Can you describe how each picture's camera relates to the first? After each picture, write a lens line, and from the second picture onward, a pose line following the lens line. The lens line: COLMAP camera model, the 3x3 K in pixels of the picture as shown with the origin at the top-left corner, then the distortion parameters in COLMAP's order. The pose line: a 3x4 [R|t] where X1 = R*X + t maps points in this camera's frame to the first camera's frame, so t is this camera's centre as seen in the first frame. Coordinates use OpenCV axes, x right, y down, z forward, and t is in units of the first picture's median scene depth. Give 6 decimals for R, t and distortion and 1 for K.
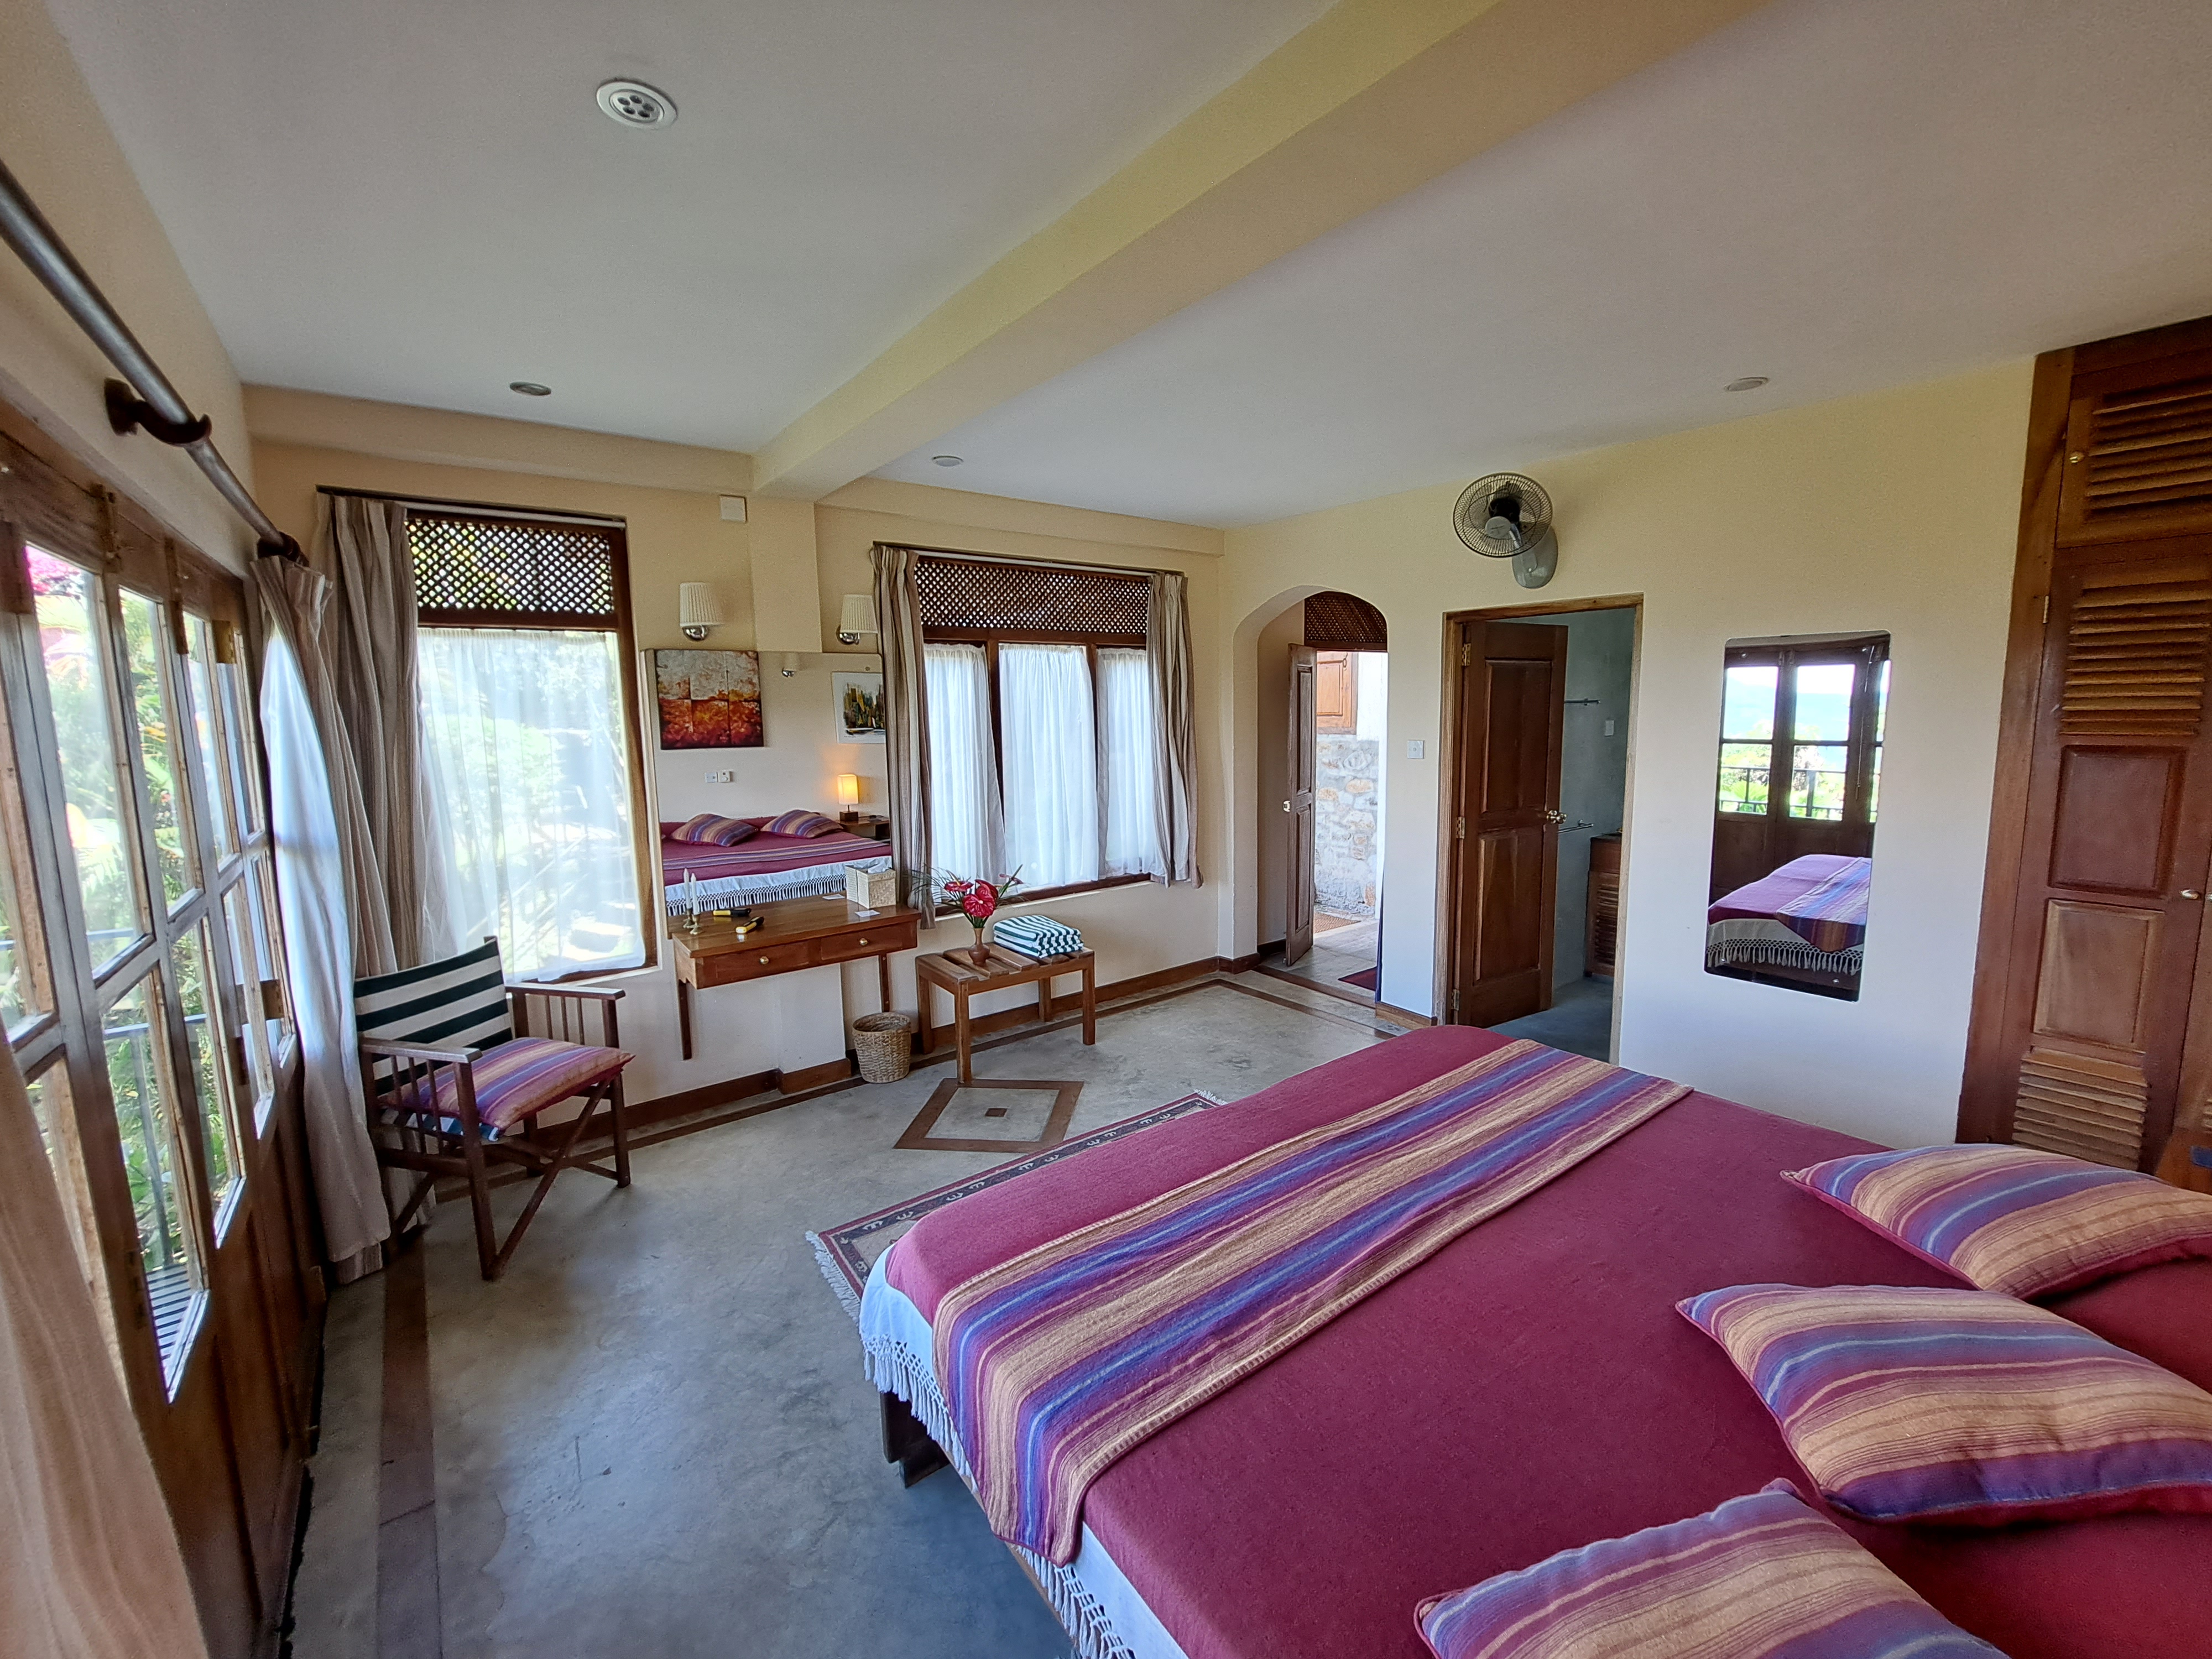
lens RADIAL K [[877.5, 0, 1097.9], [0, 877.5, 815.8], [0, 0, 1]] dist [-0.008588, -0.000997]
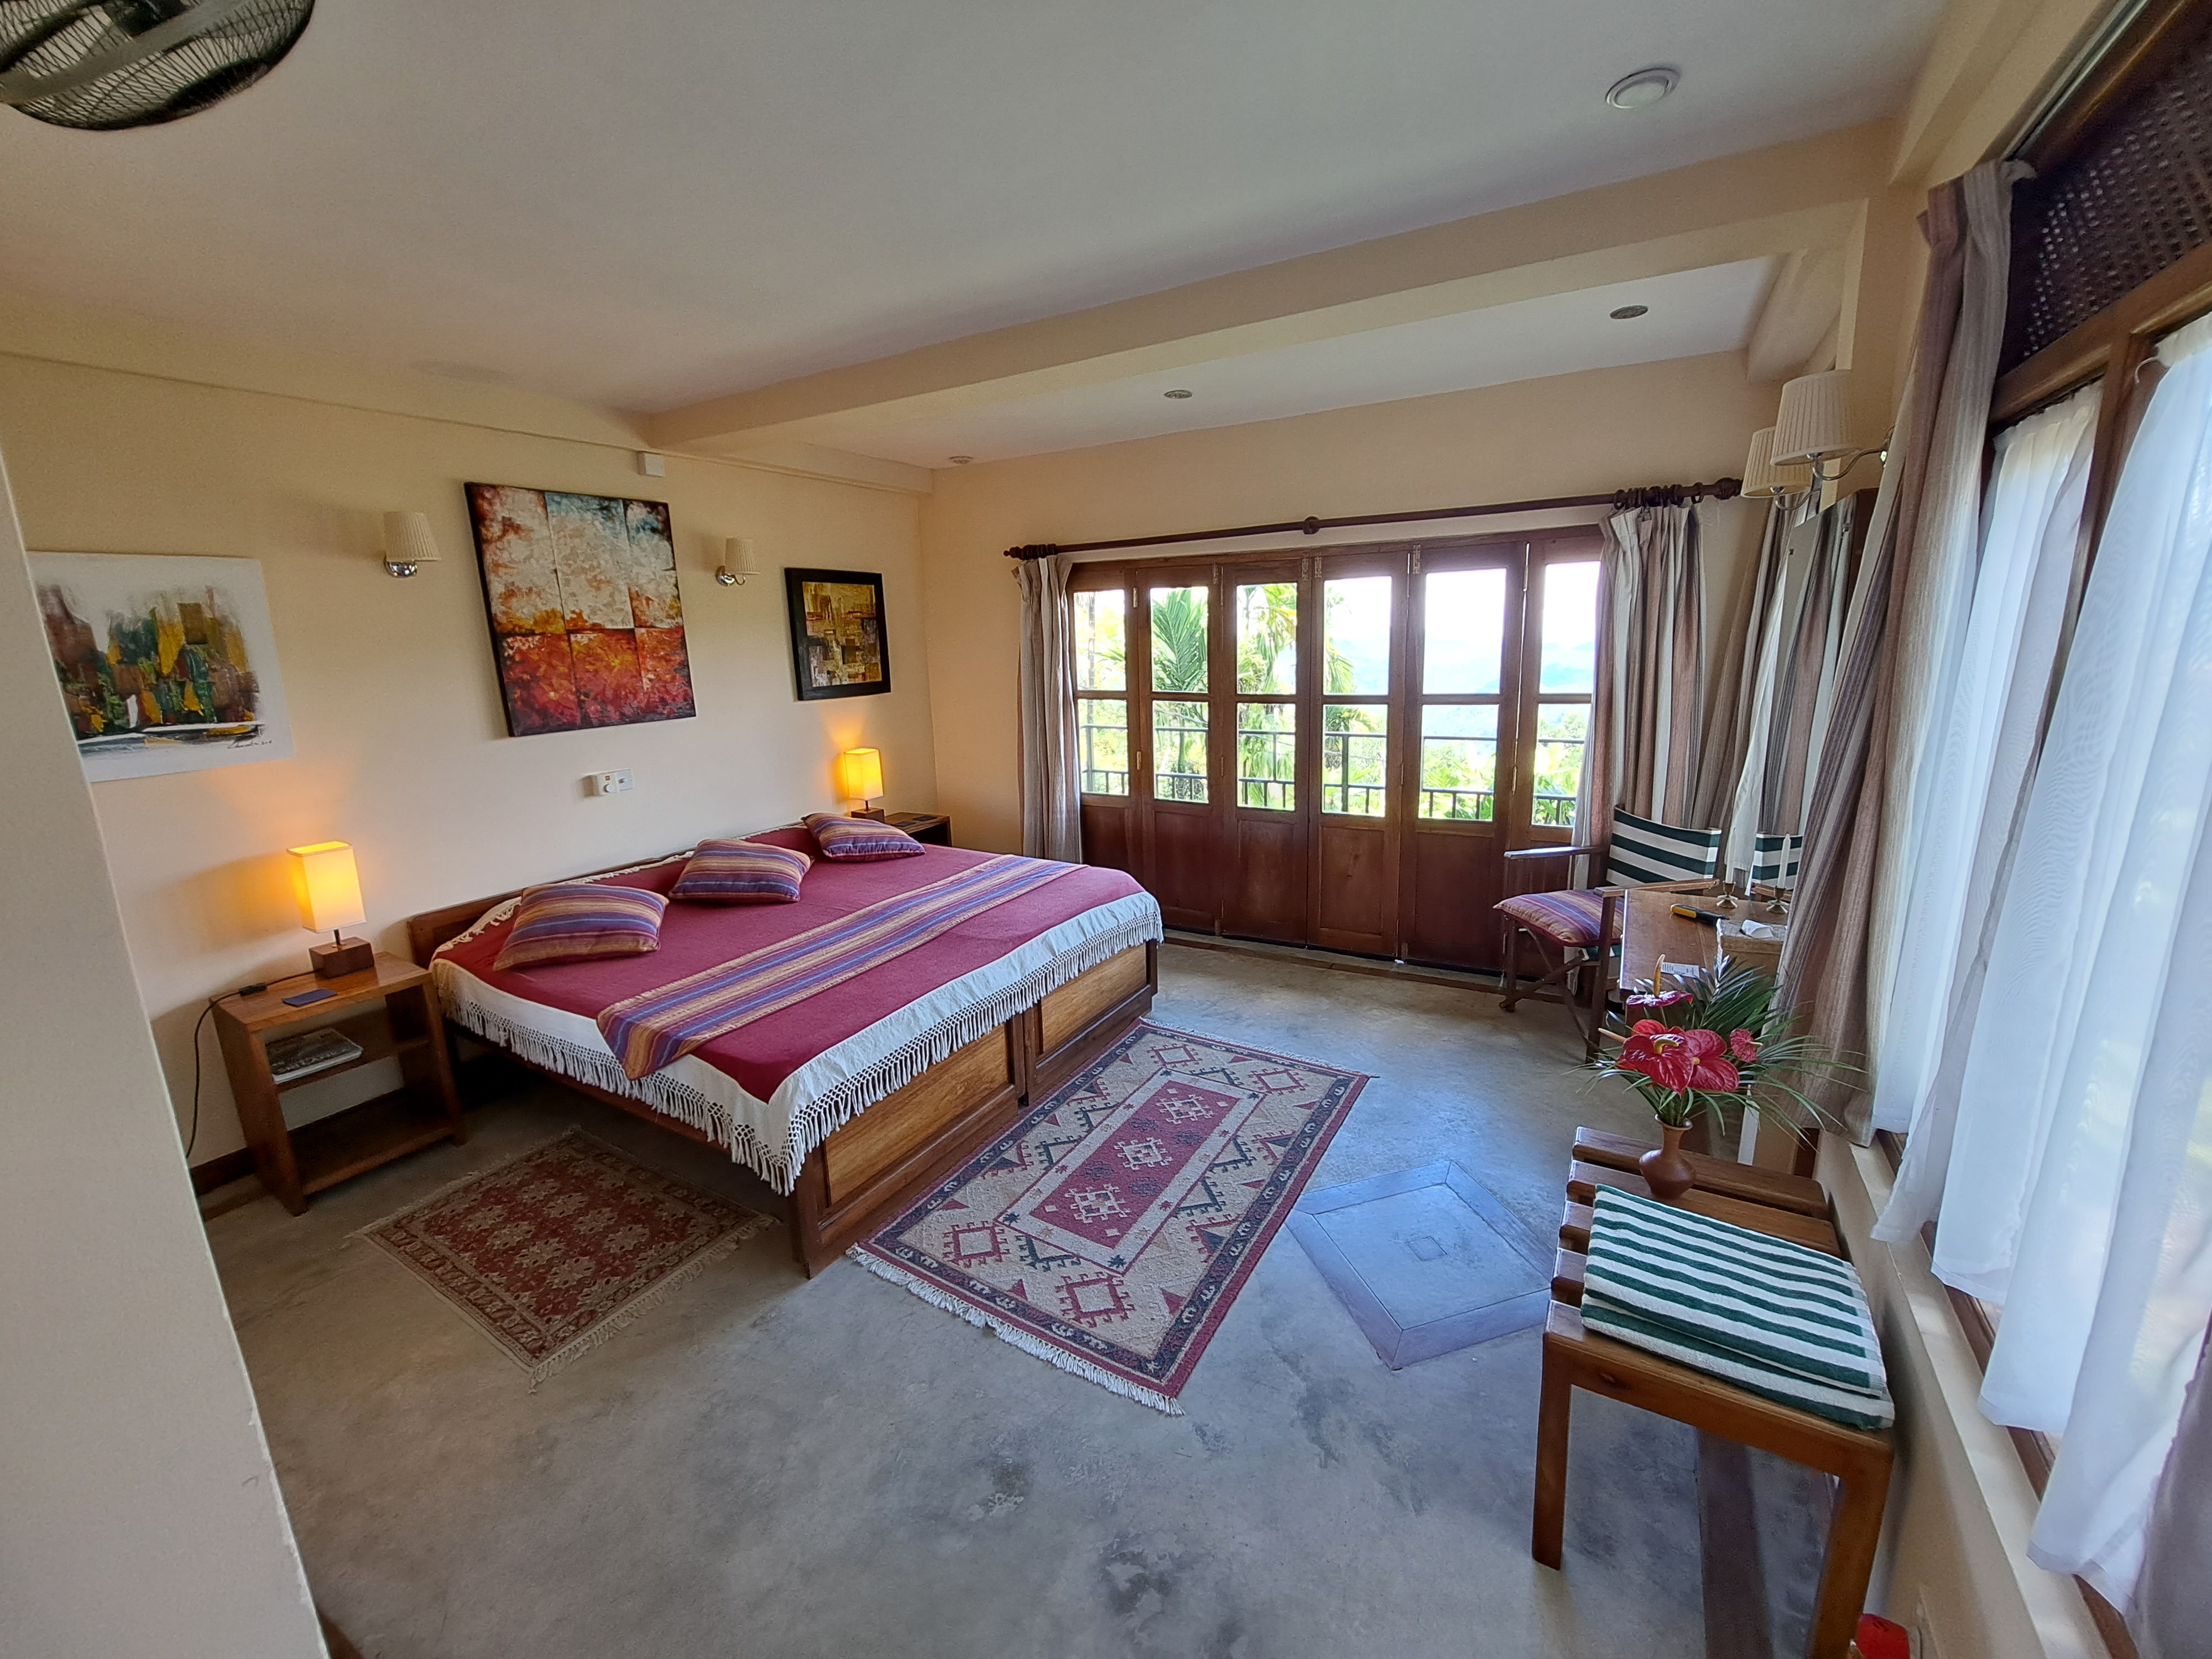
lens RADIAL K [[877.5, 0, 1106.8], [0, 877.5, 818.4], [0, 0, 1]] dist [-0.008588, -0.000997]
pose [[-0.921362, 0.125133, -0.368013, 0.284061], [-0.001243, 0.945813, 0.324710, -0.168564], [0.388703, 0.299633, -0.871280, 1.281806]]
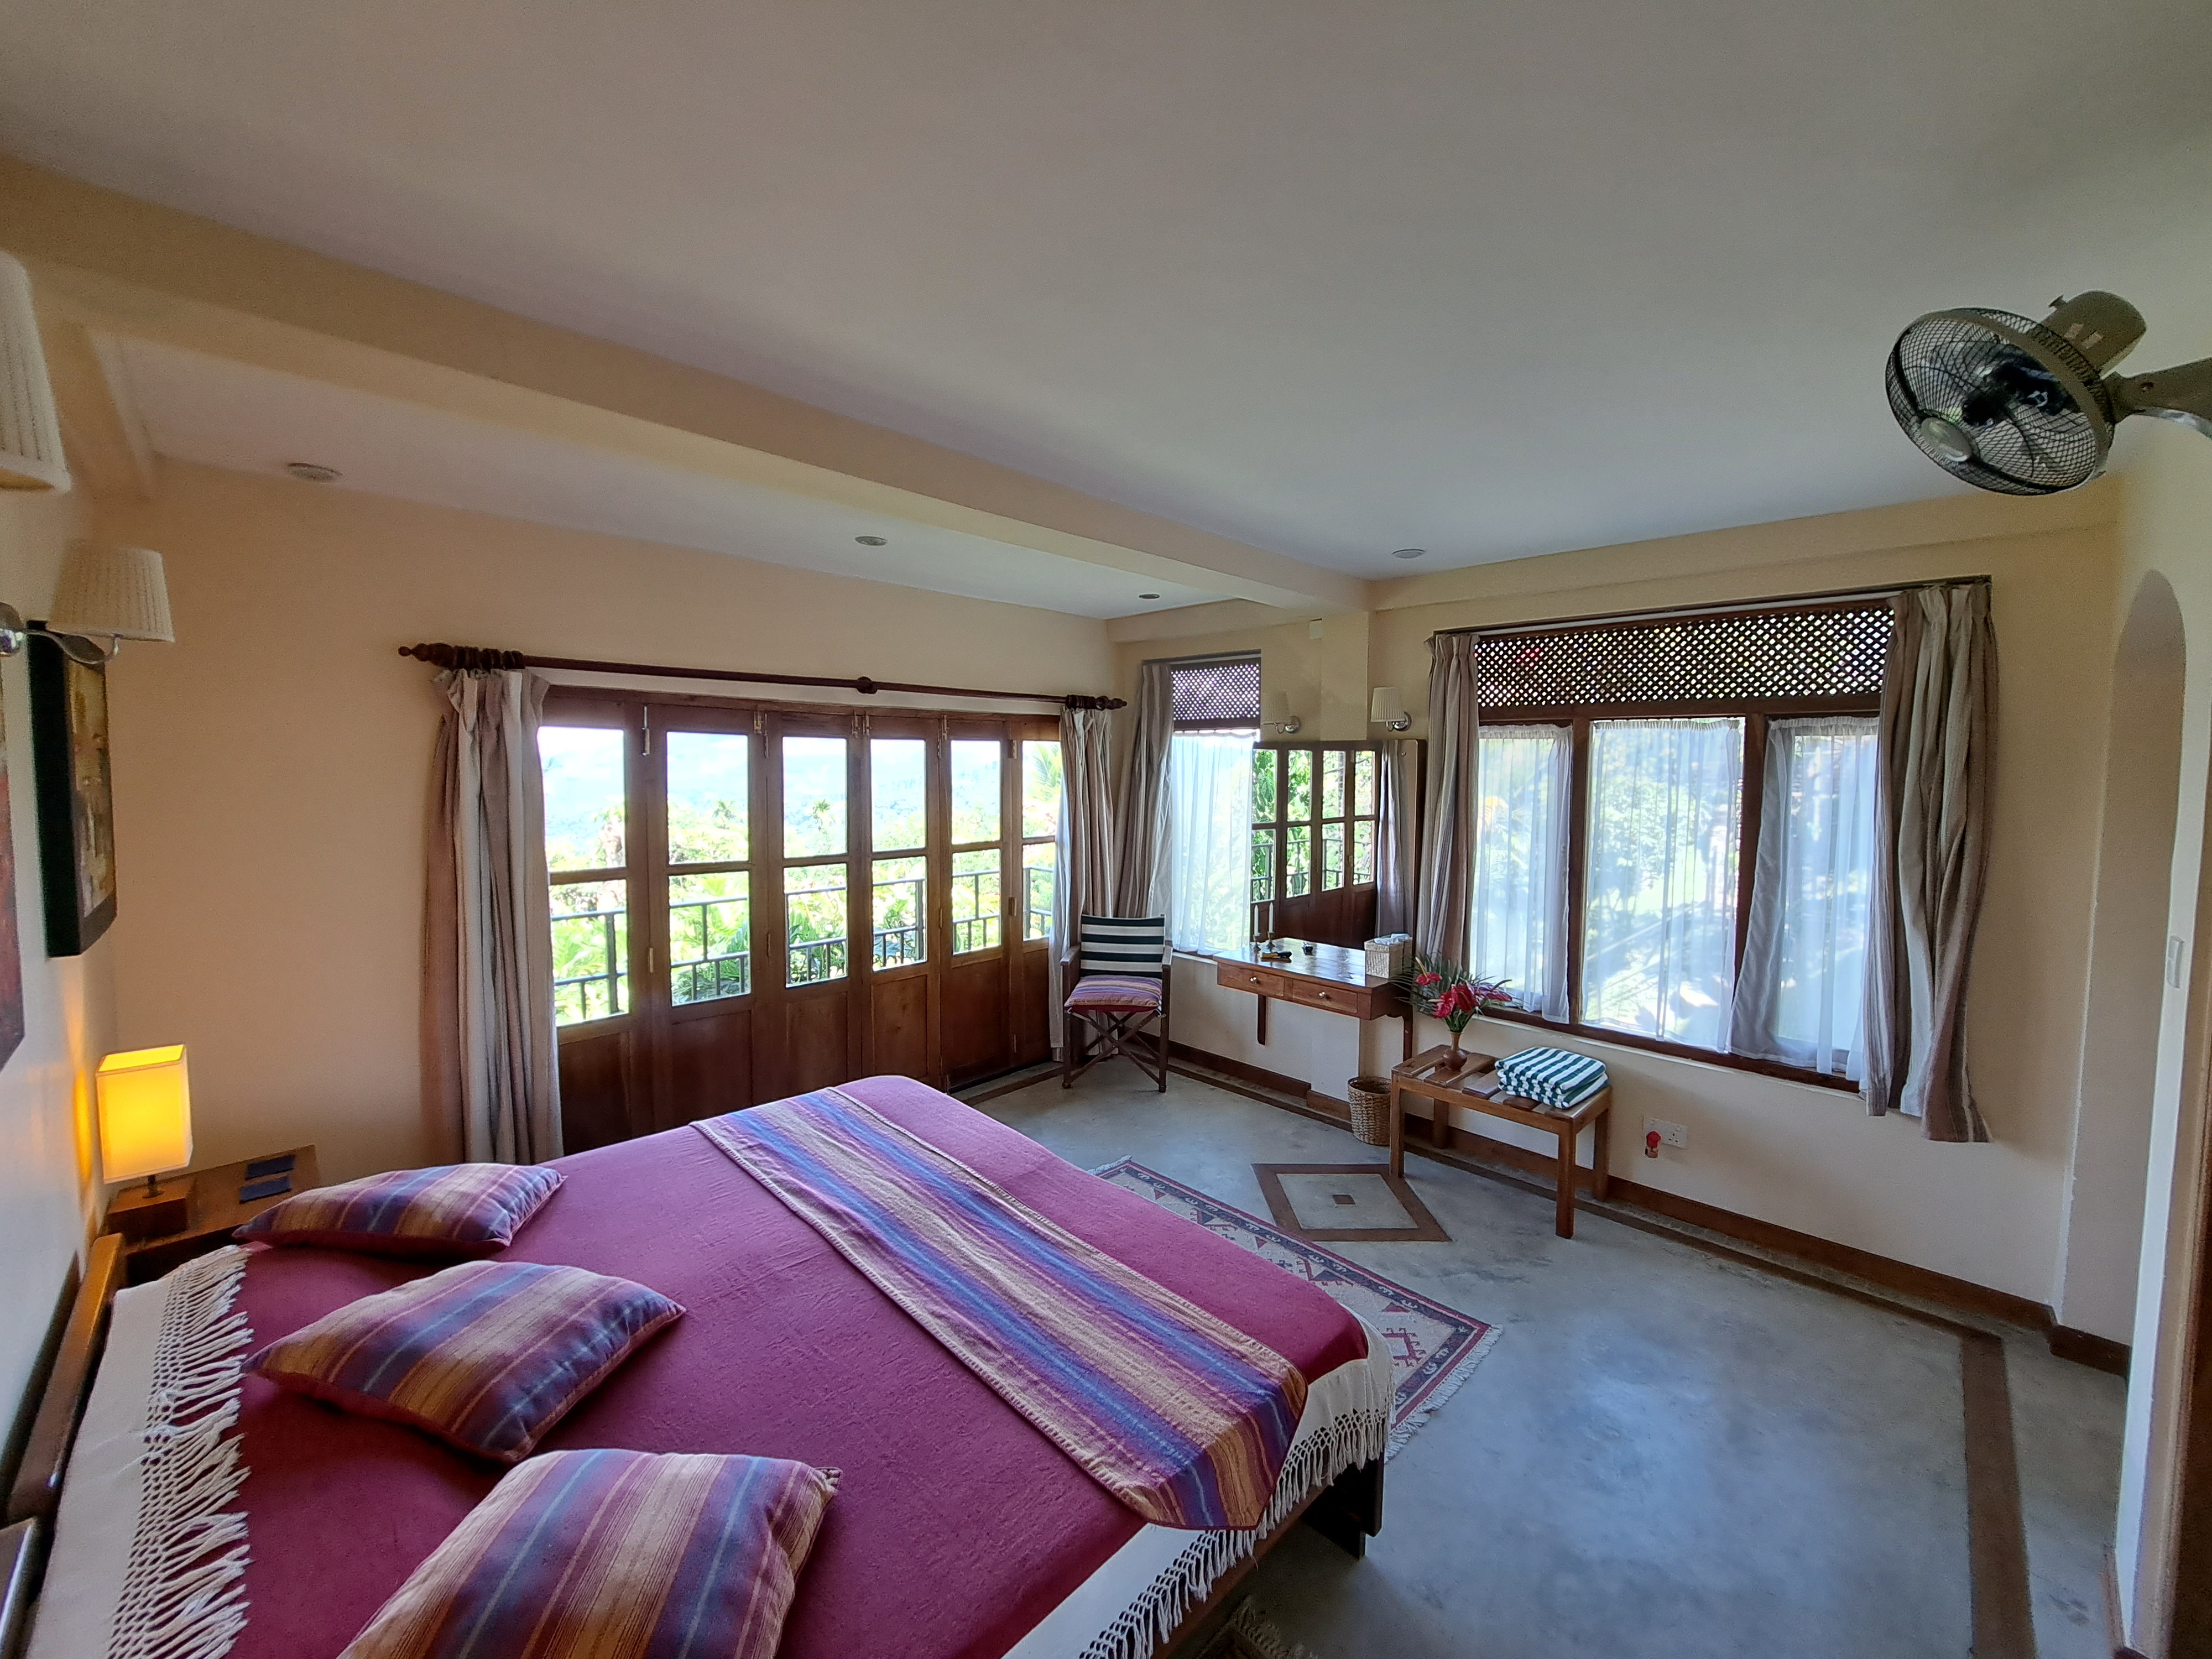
lens RADIAL K [[877.5, 0, 1130.3], [0, 877.5, 817.4], [0, 0, 1]] dist [-0.008588, -0.000997]
pose [[0.150701, 0.081679, -0.985199, 0.732583], [-0.136262, 0.988785, 0.061132, -0.109656], [0.979143, 0.125032, 0.160141, 0.507721]]
